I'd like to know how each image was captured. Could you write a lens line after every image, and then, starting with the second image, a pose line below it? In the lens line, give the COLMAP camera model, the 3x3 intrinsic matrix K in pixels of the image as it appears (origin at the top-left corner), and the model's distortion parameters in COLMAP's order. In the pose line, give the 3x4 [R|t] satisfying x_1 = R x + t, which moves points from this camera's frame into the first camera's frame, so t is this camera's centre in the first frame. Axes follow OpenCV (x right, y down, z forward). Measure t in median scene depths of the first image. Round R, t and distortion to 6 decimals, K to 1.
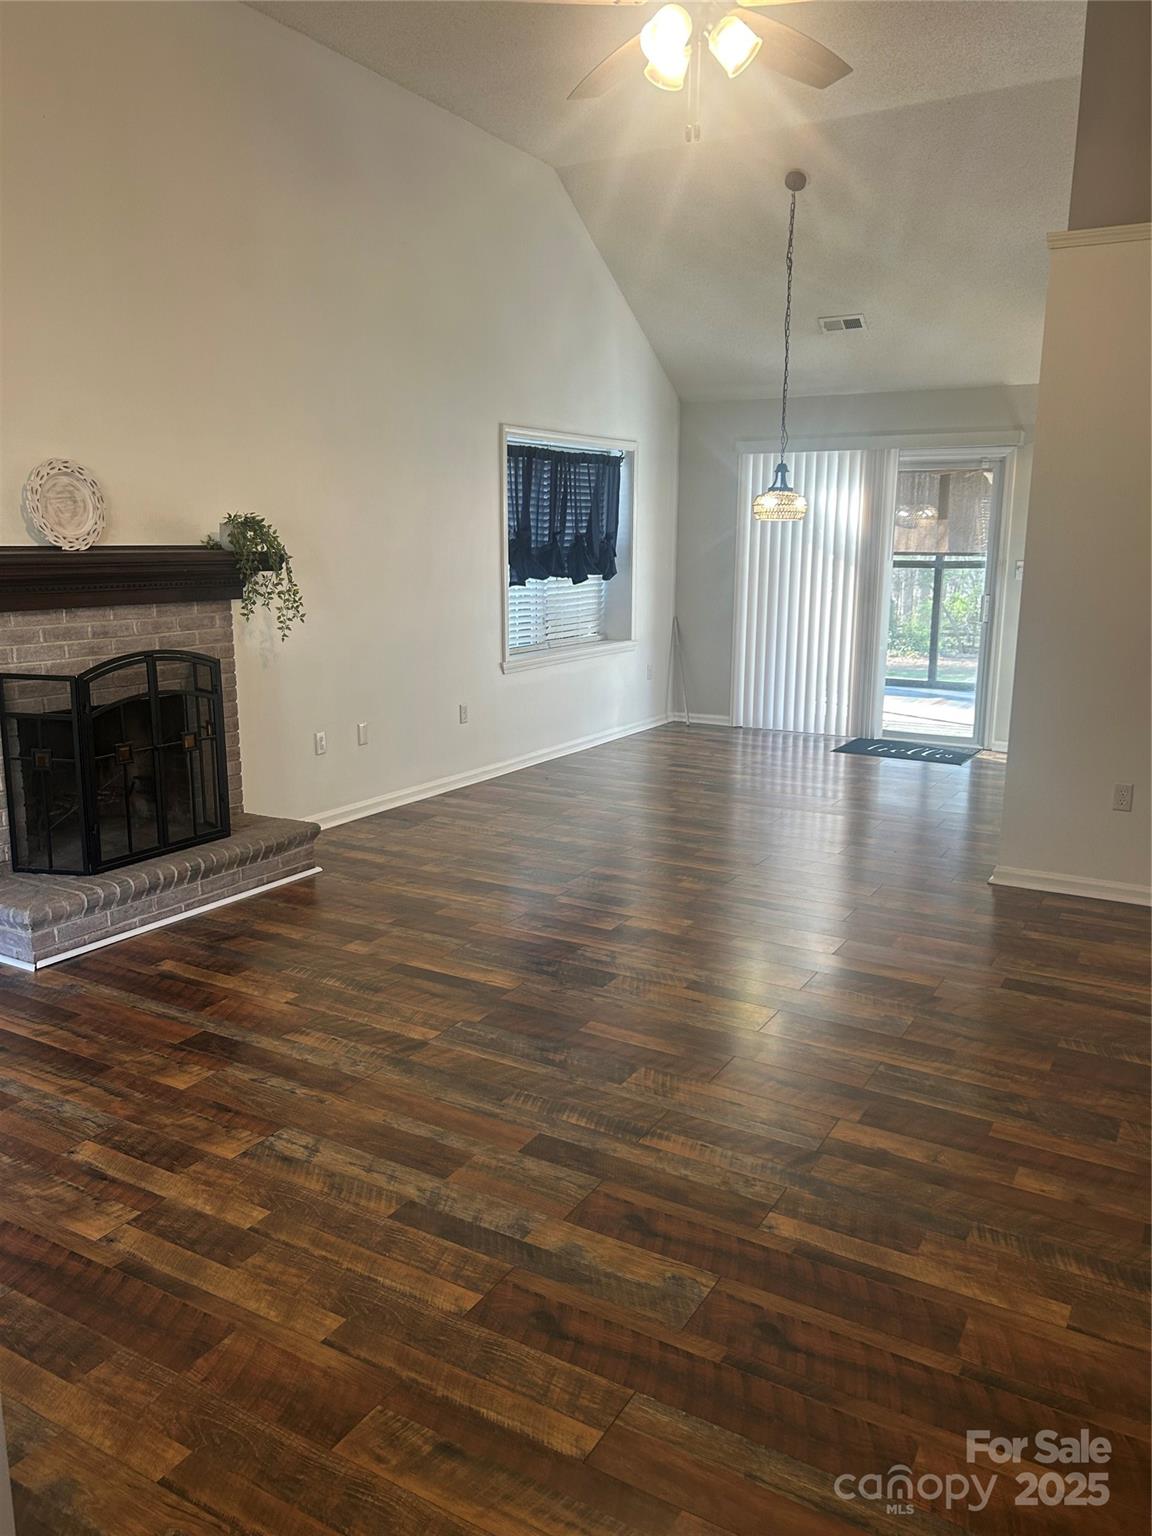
lens RADIAL K [[1165.3, 0, 583.6], [0, 1165.3, 765.7], [0, 0, 1]] dist [0.040521, -0.029871]
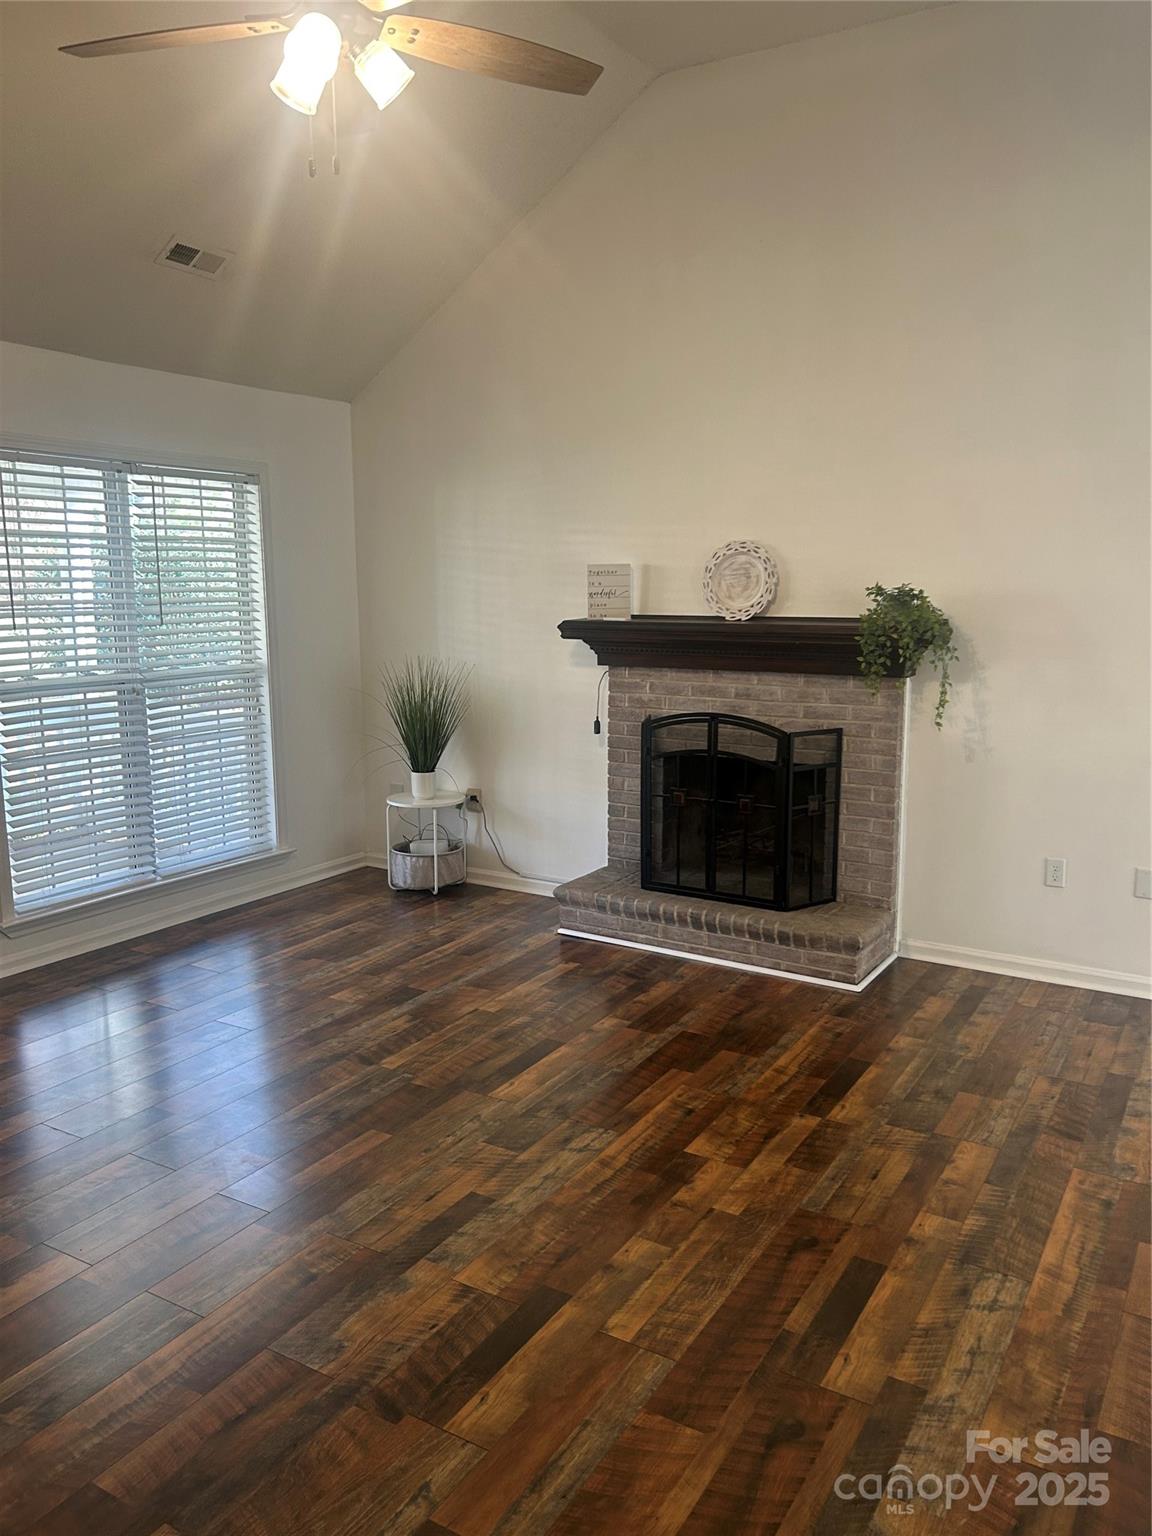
lens RADIAL K [[1165.3, 0, 573.3], [0, 1165.3, 771.6], [0, 0, 1]] dist [0.040521, -0.029871]
pose [[-0.029954, 0.164596, -0.985906, 0.704481], [-0.191629, 0.967107, 0.167280, -0.199054], [0.981010, 0.193939, 0.002573, 0.865225]]
